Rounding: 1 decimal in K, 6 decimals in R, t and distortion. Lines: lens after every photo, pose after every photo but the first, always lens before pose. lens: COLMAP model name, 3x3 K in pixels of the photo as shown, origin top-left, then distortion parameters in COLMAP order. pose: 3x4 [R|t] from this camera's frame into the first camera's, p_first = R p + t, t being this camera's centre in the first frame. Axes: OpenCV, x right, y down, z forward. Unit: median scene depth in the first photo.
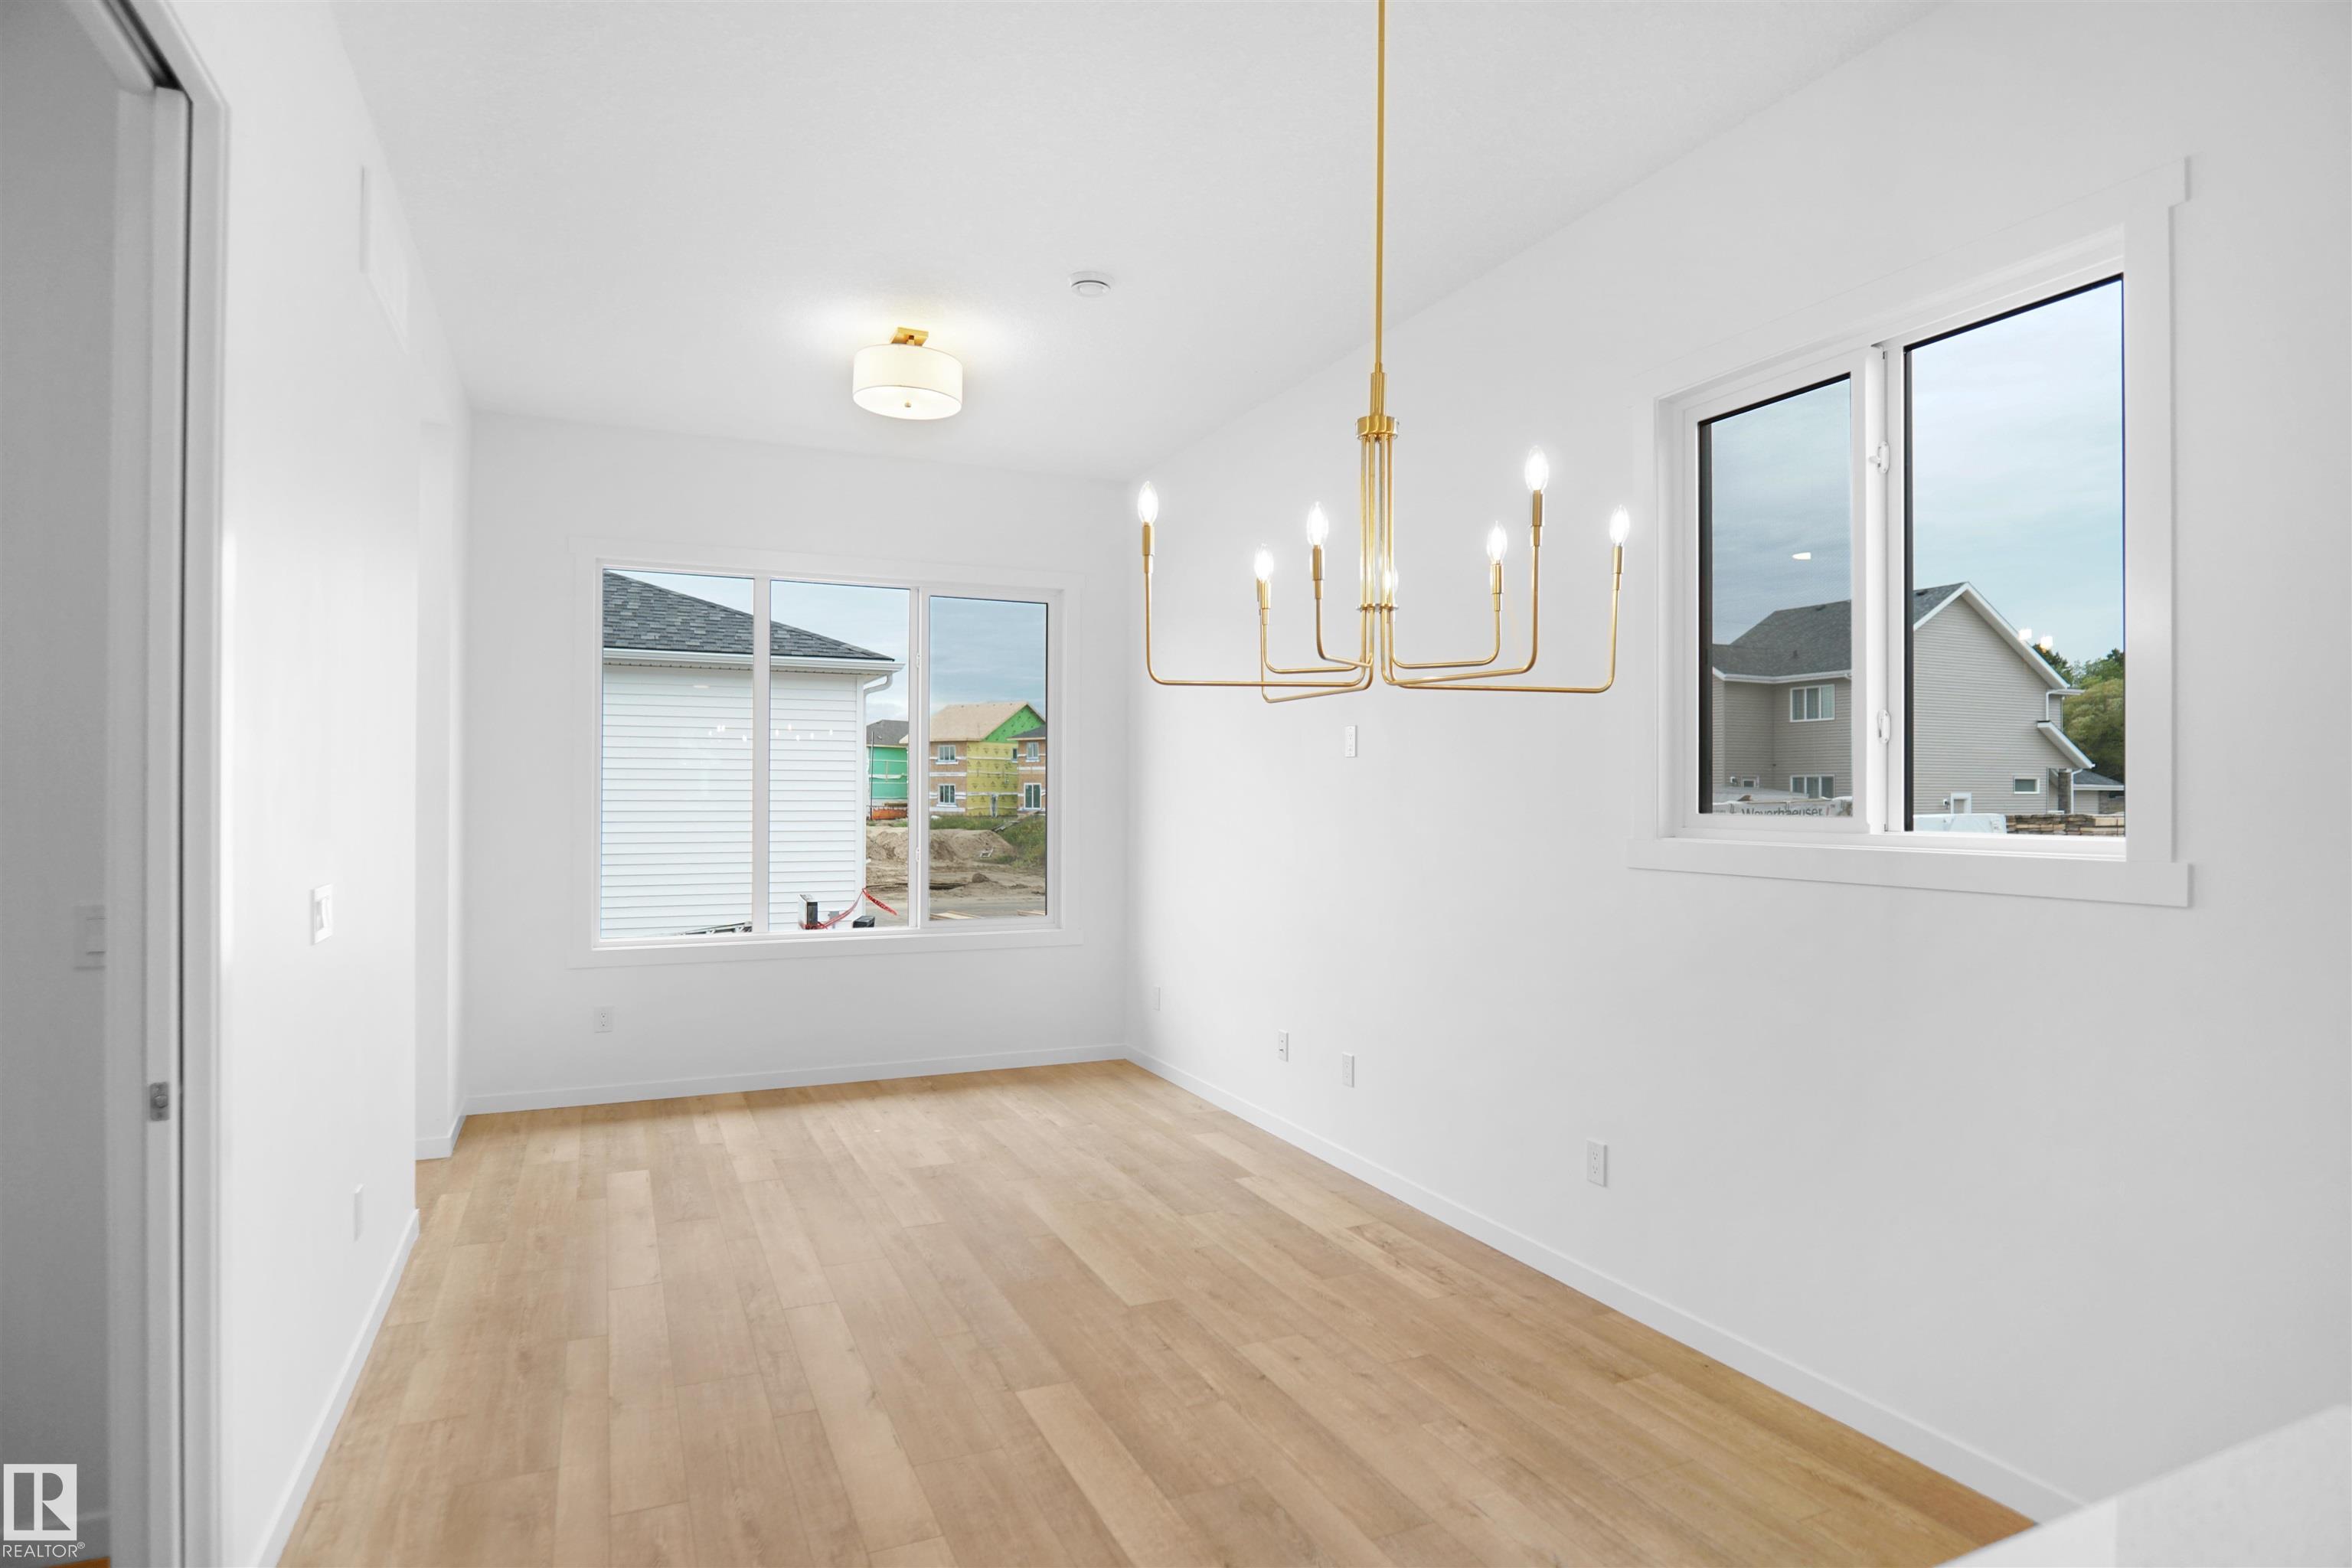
lens RADIAL K [[1287.7, 0, 1198.2], [0, 1287.7, 795.7], [0, 0, 1]] dist [-0.034954, 0.008677]
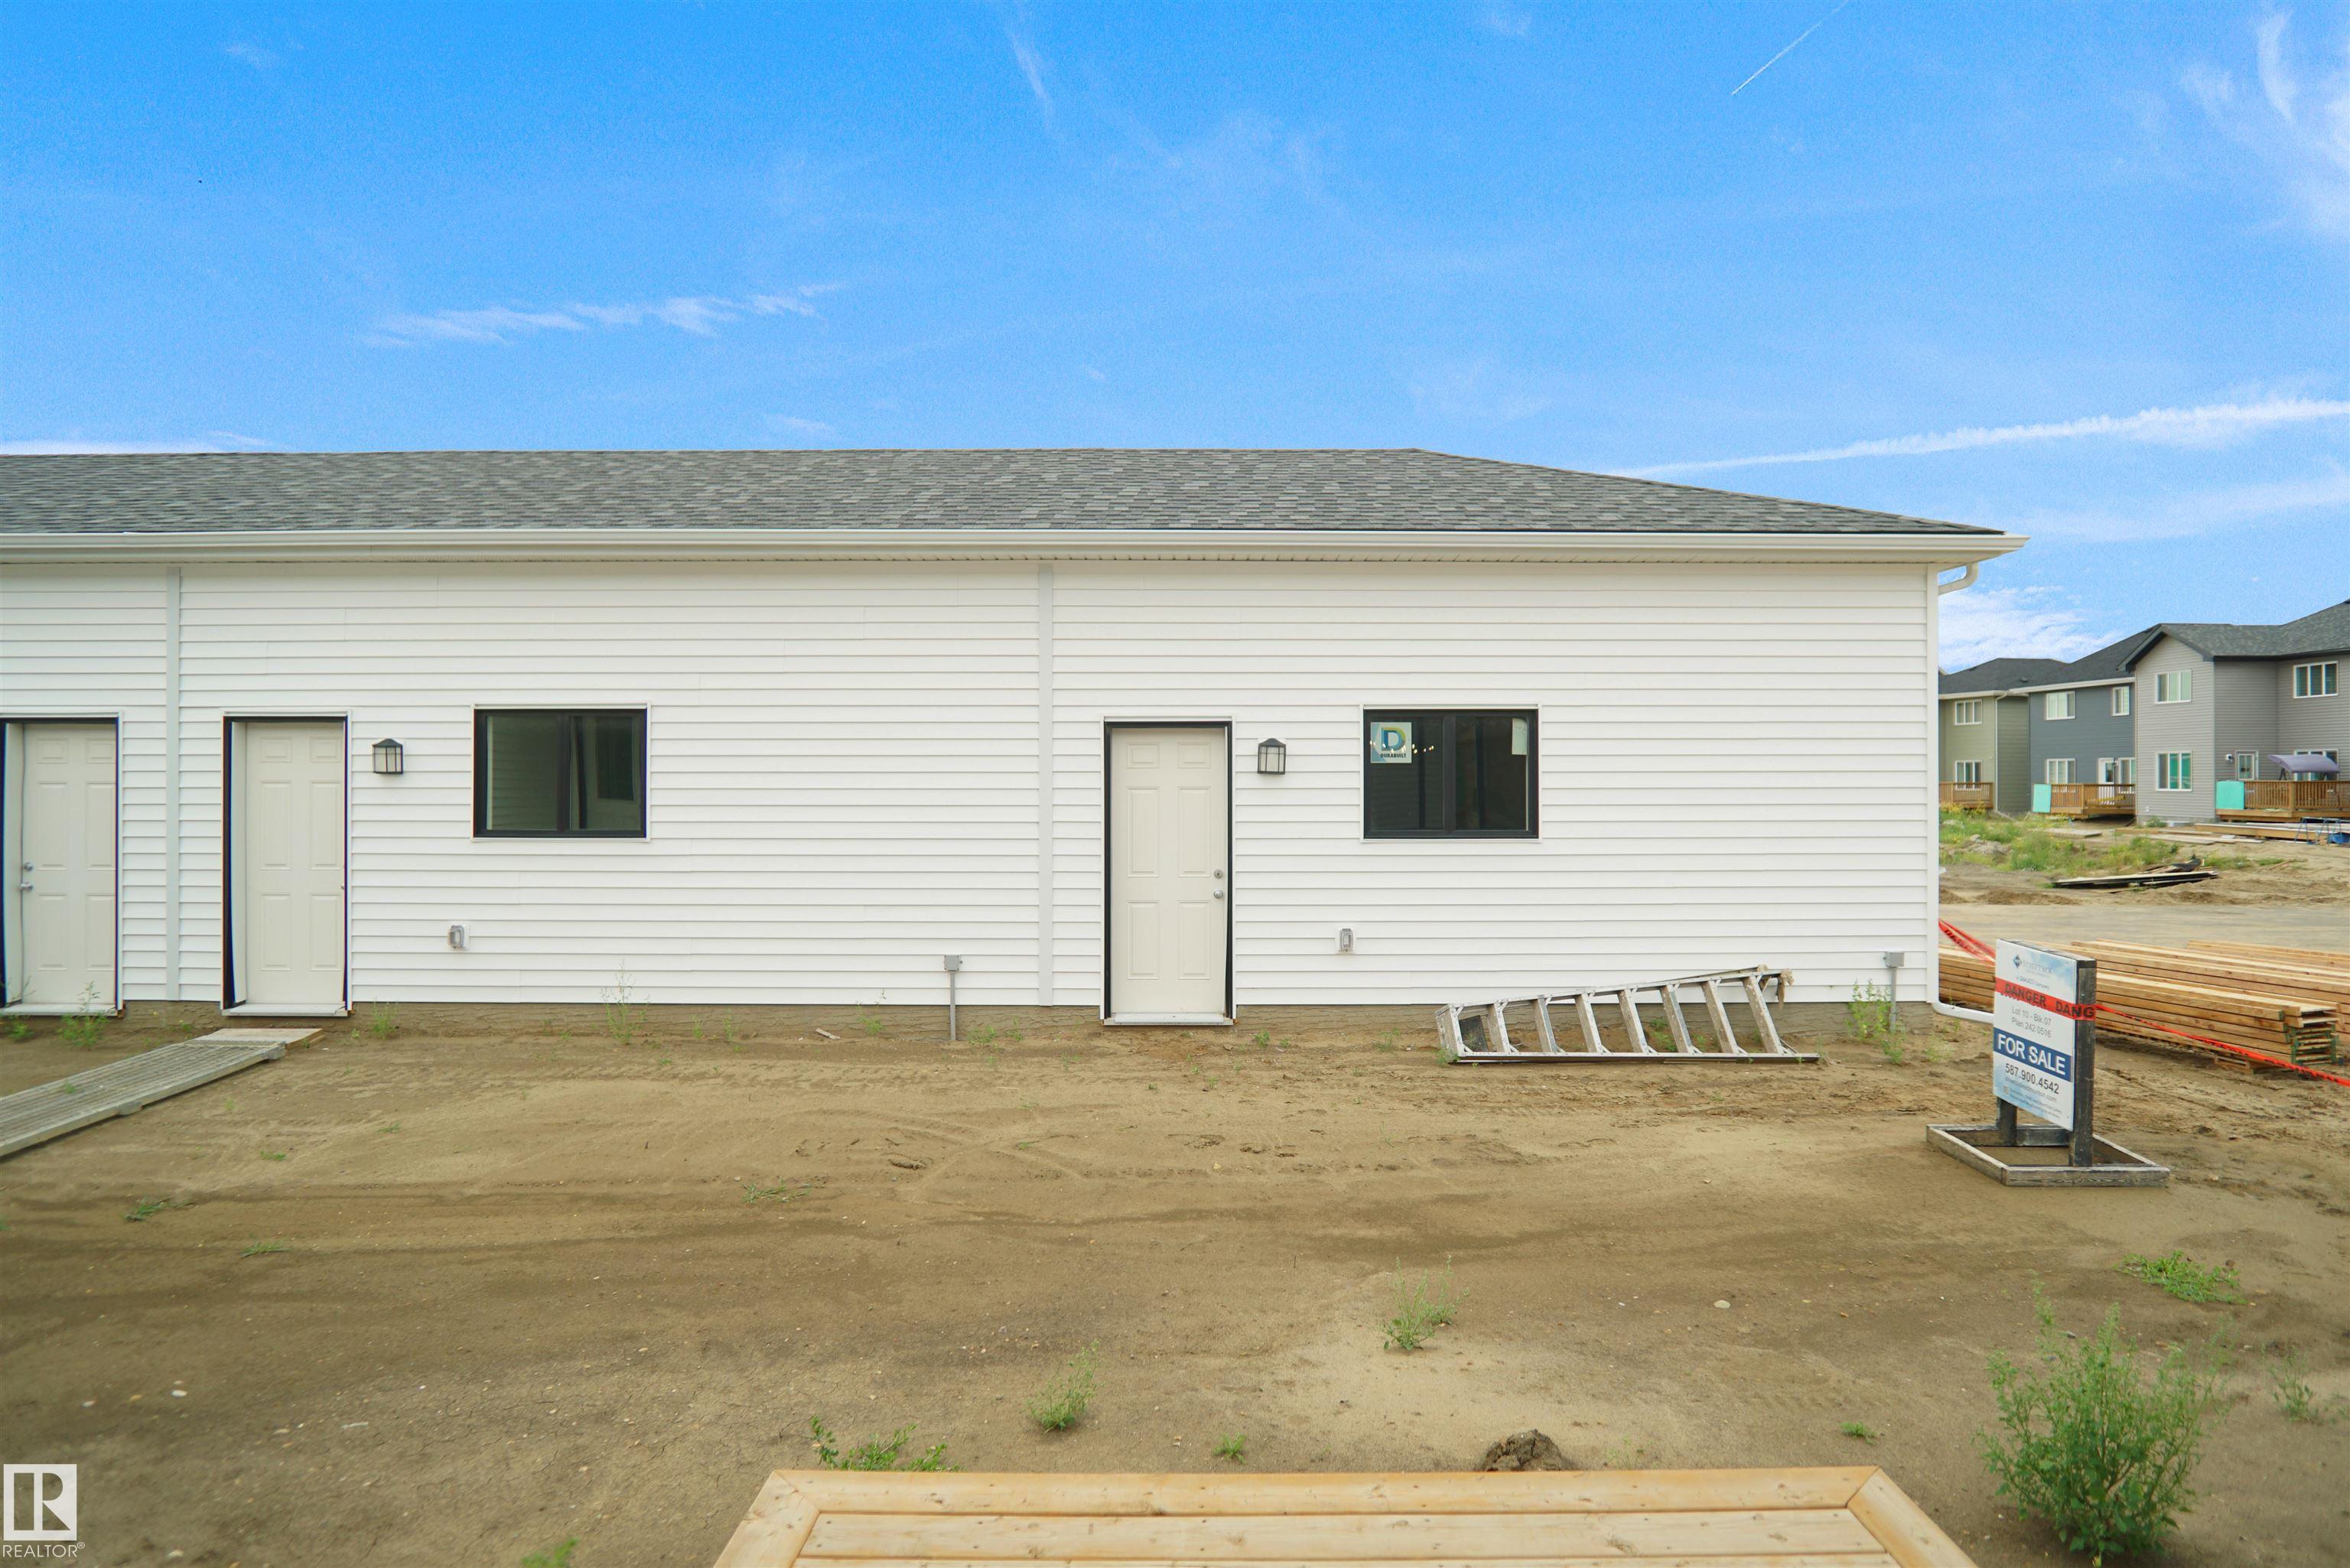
lens RADIAL K [[1286.5, 0, 1178.3], [0, 1286.5, 781.2], [0, 0, 1]] dist [-0.034954, 0.008677]
pose [[0.904375, -0.004308, -0.426717, -1.229415], [0.004691, 0.999989, -0.000153, 0.026433], [0.426713, -0.001863, 0.904385, 1.137598]]
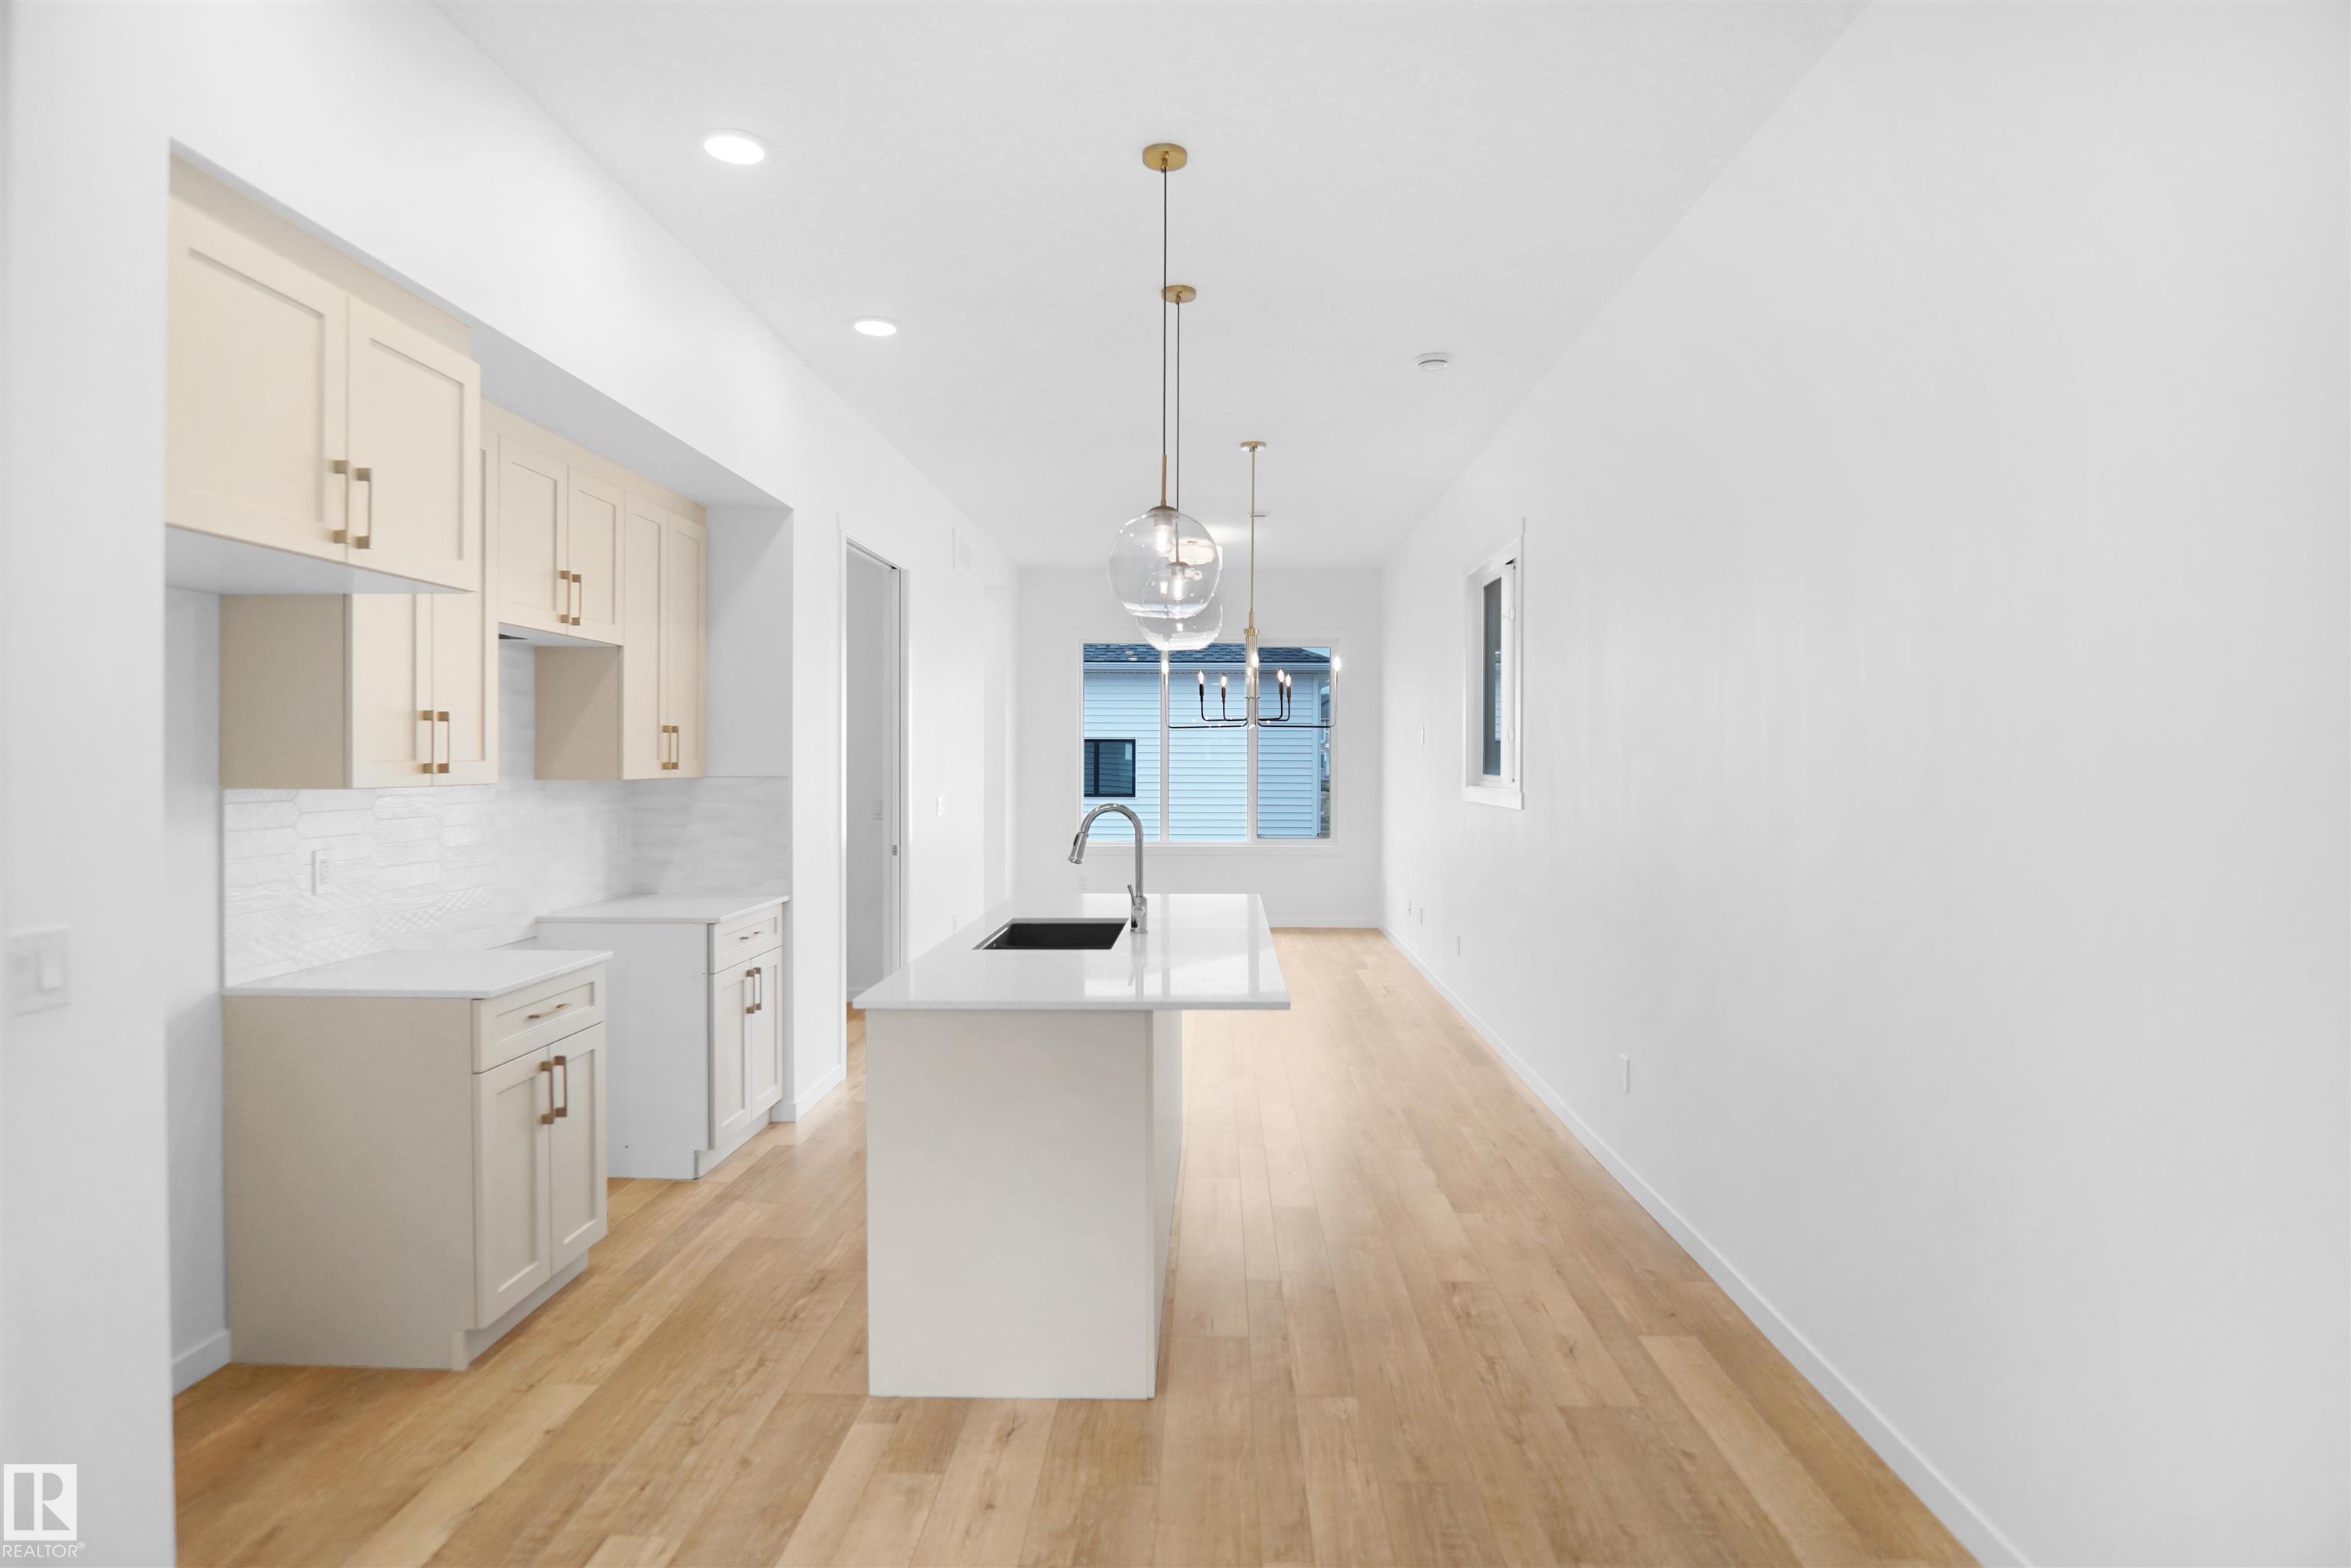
lens RADIAL K [[1287.1, 0, 1207.1], [0, 1287.1, 776.3], [0, 0, 1]] dist [-0.034954, 0.008677]
pose [[0.904086, 0.004053, -0.427332, 0.766601], [0.000454, 0.999945, 0.010444, -0.004691], [0.427351, -0.009636, 0.904035, -0.957038]]
